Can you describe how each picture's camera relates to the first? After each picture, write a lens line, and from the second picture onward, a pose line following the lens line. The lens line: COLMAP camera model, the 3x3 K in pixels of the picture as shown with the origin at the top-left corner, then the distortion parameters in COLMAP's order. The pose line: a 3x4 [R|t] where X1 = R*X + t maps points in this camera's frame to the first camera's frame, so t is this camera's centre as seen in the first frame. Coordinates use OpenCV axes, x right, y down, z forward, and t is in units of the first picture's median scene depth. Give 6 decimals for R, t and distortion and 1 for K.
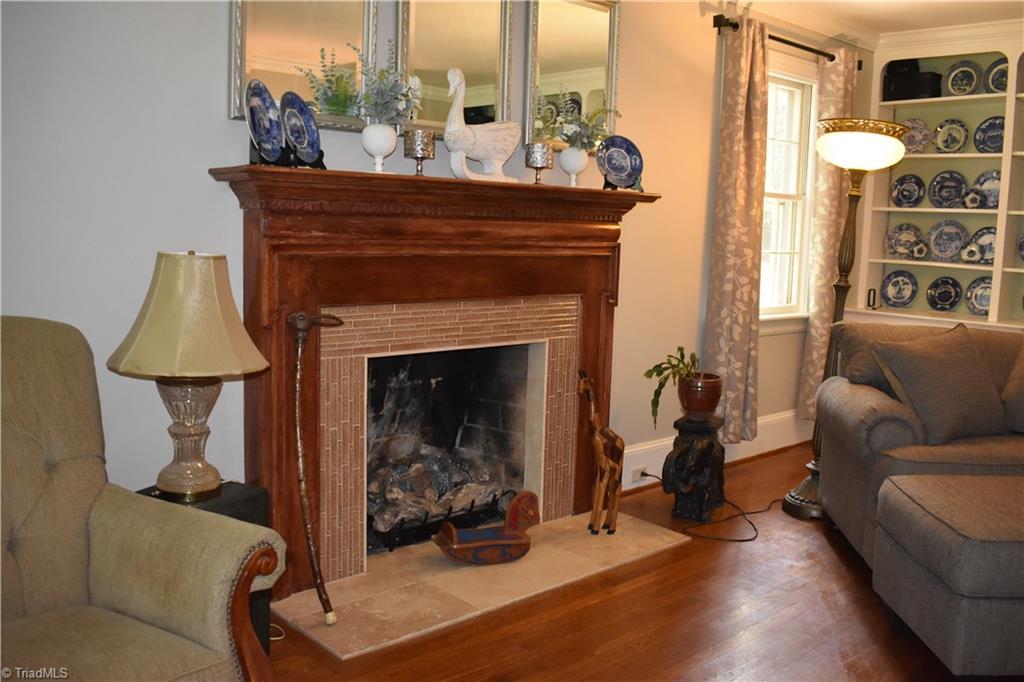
lens RADIAL K [[941.3, 0, 509.3], [0, 941.3, 340.6], [0, 0, 1]] dist [-0.081481, 0.000000]
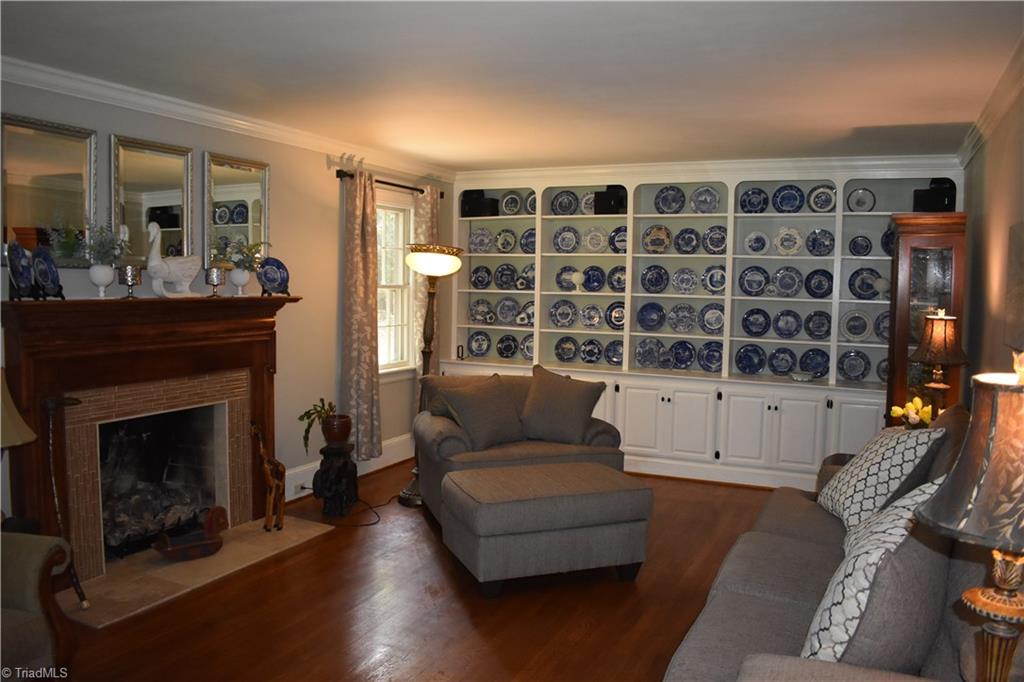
lens RADIAL K [[805.9, 0, 509.9], [0, 805.9, 340.1], [0, 0, 1]] dist [-0.092312, 0.014746]
pose [[0.928328, -0.043850, 0.369166, -0.003766], [0.059906, 0.997687, -0.032138, -0.029051], [-0.366903, 0.051950, 0.928808, -0.306939]]
